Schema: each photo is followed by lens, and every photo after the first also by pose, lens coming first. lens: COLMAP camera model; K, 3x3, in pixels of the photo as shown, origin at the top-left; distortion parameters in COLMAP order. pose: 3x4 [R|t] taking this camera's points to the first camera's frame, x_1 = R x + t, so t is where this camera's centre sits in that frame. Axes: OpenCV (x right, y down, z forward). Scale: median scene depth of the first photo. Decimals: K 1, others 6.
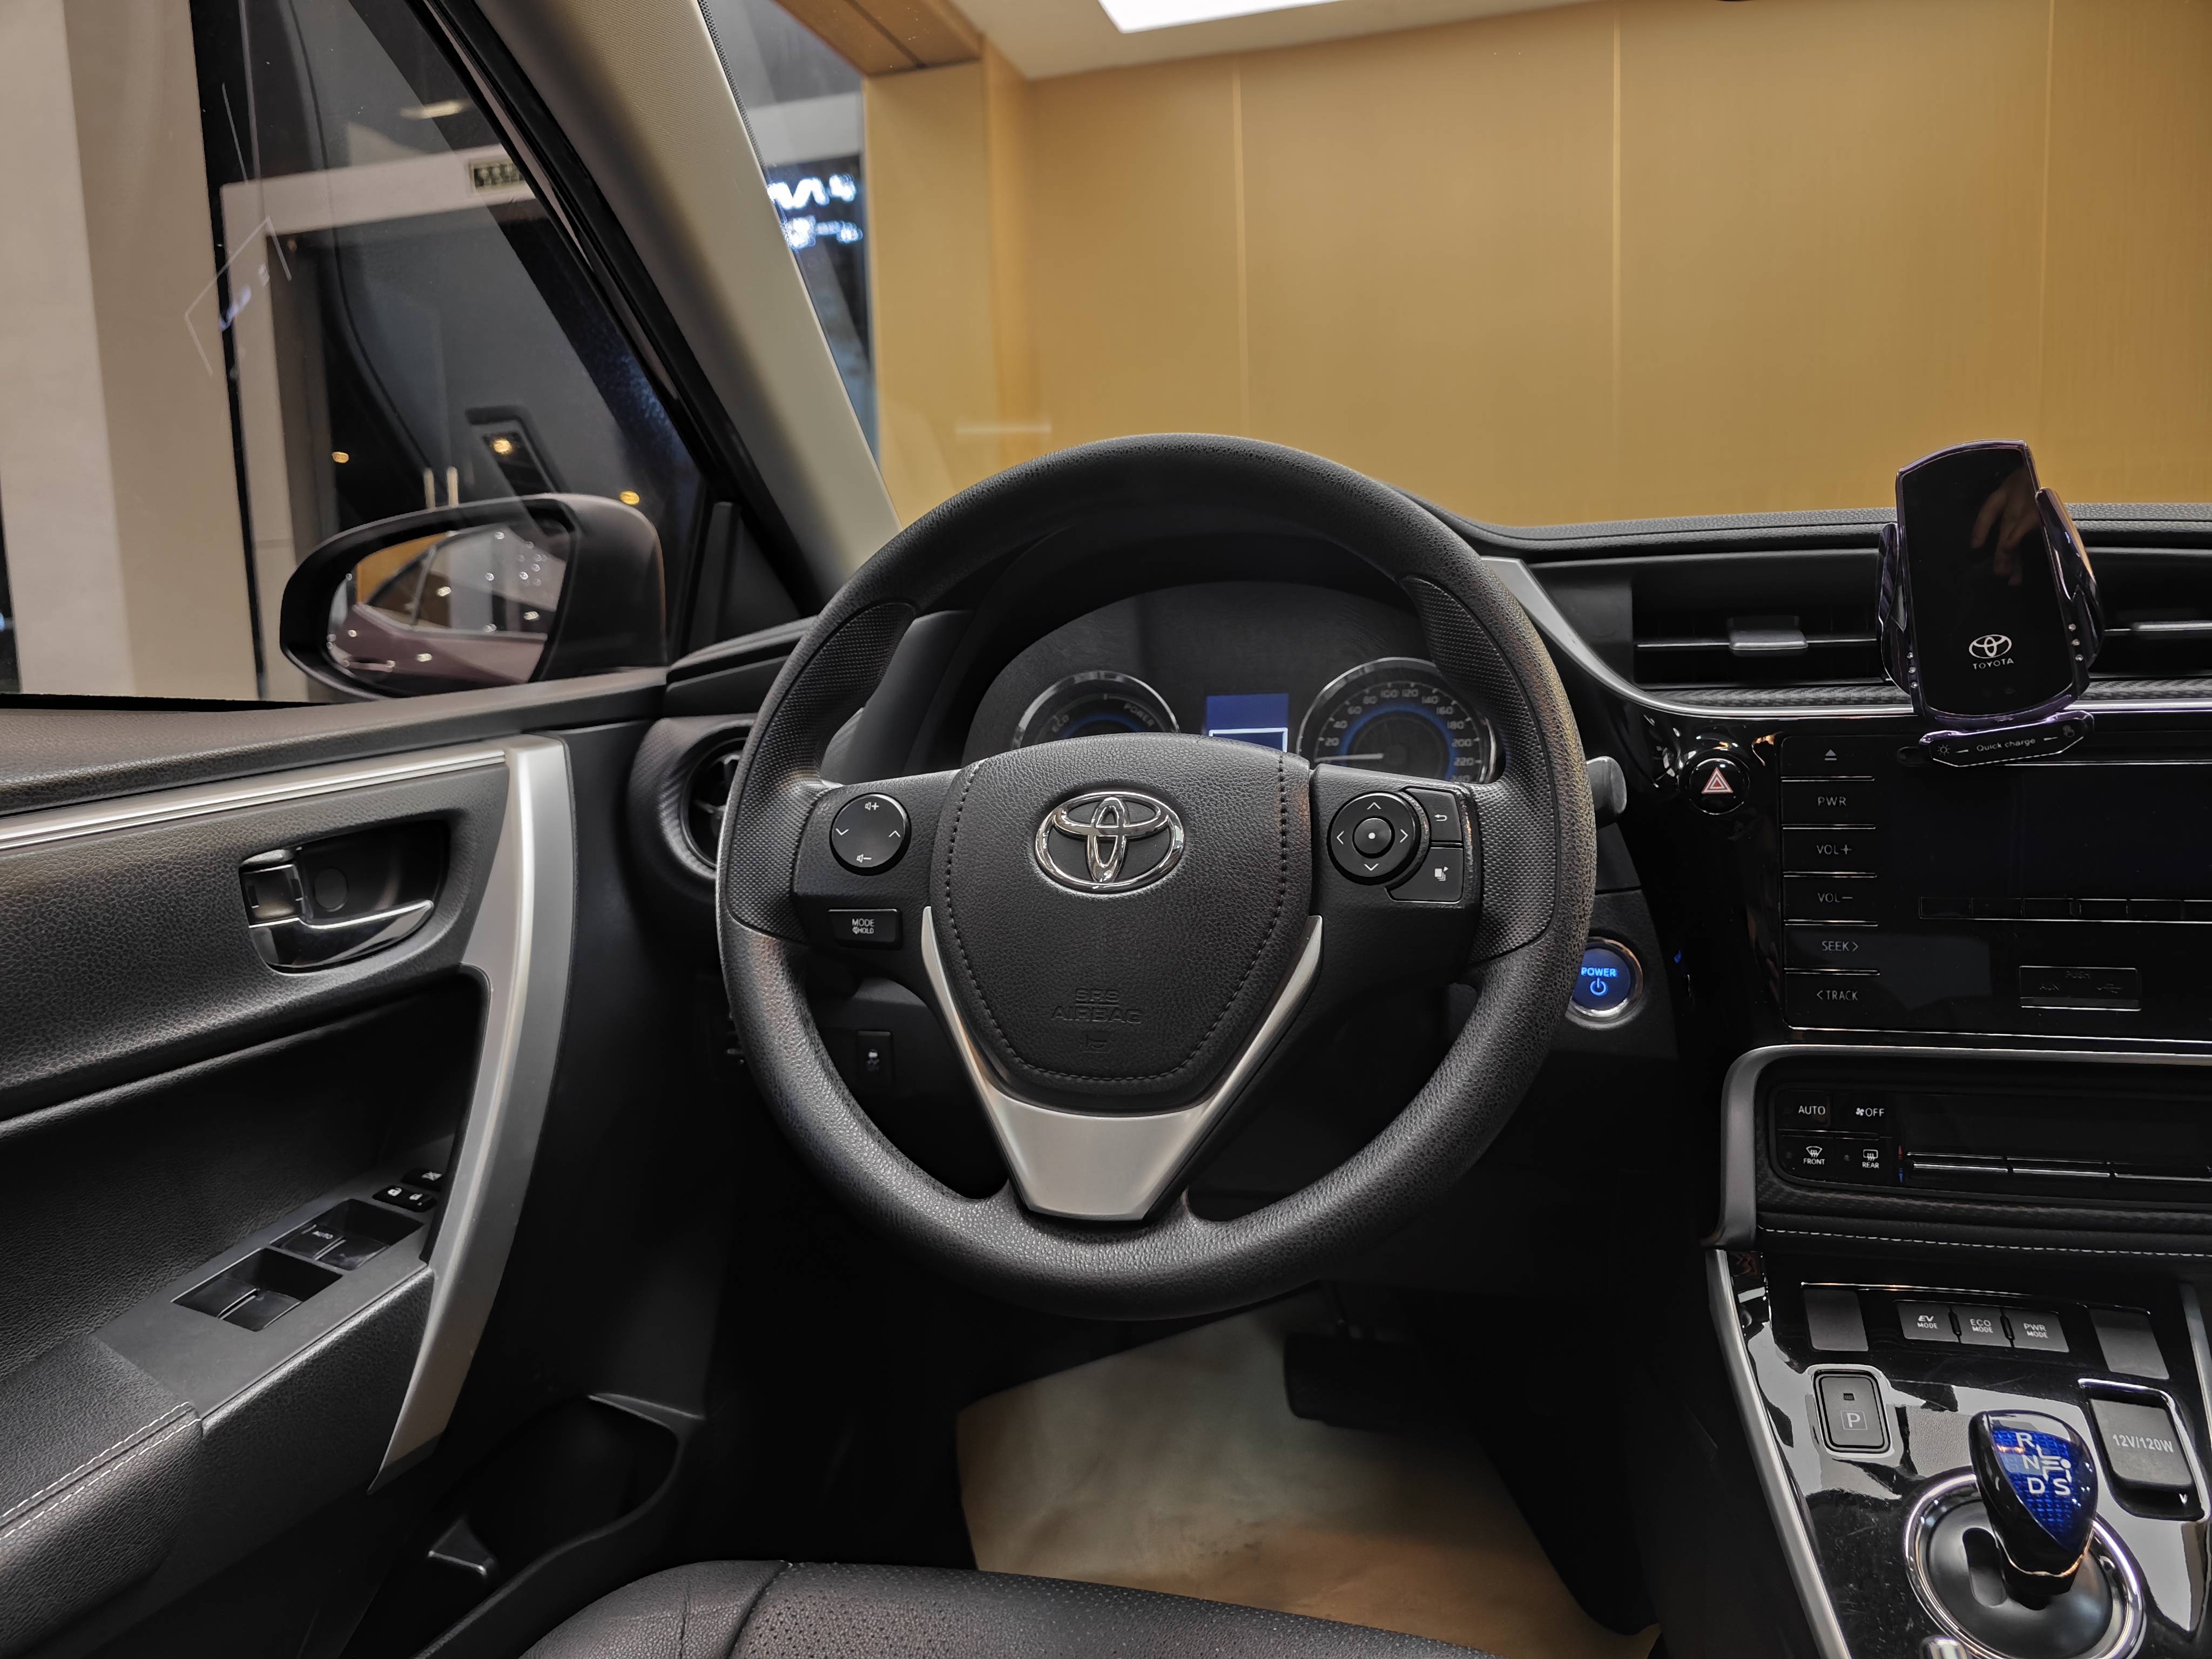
lens RADIAL K [[1513.8, 0, 1100.3], [0, 1513.8, 828.5], [0, 0, 1]] dist [0.020409, -0.002133]
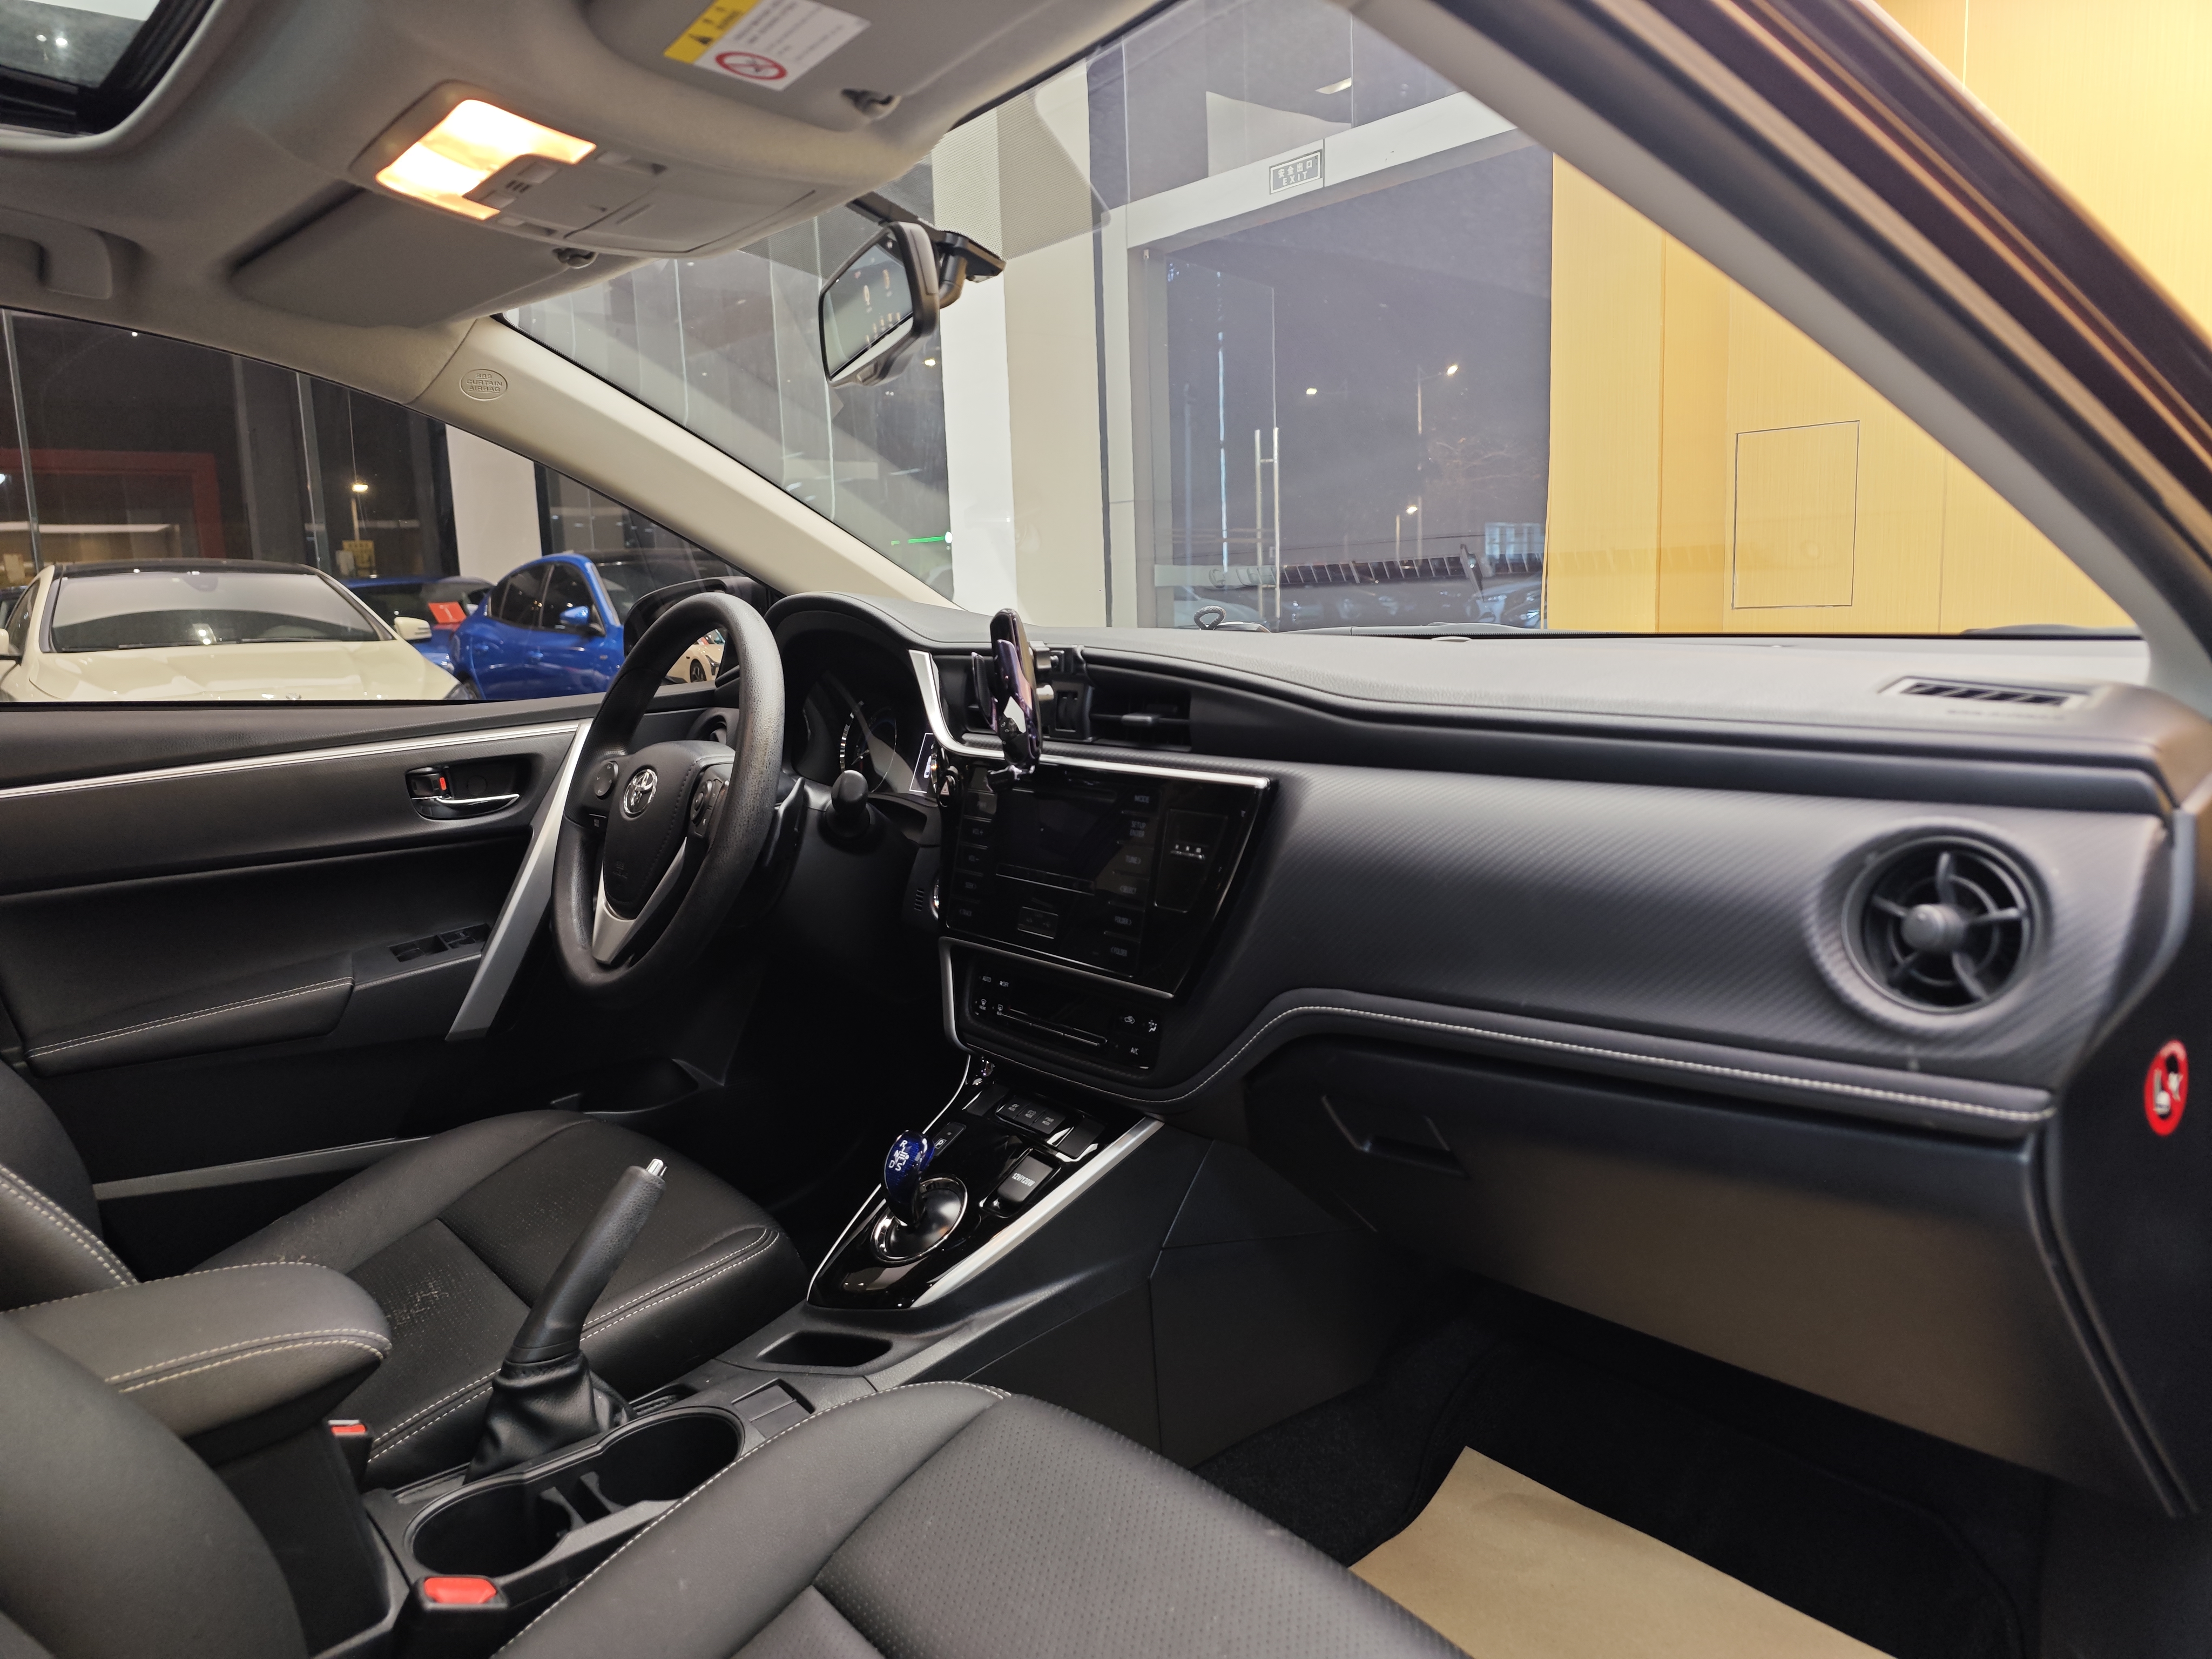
lens RADIAL K [[1513.8, 0, 1117.9], [0, 1513.8, 816.0], [0, 0, 1]] dist [0.020409, -0.002133]
pose [[0.834904, 0.091593, -0.542721, 1.650948], [-0.066461, 0.995618, 0.065785, -0.137986], [0.546368, -0.018854, 0.837333, -0.406946]]
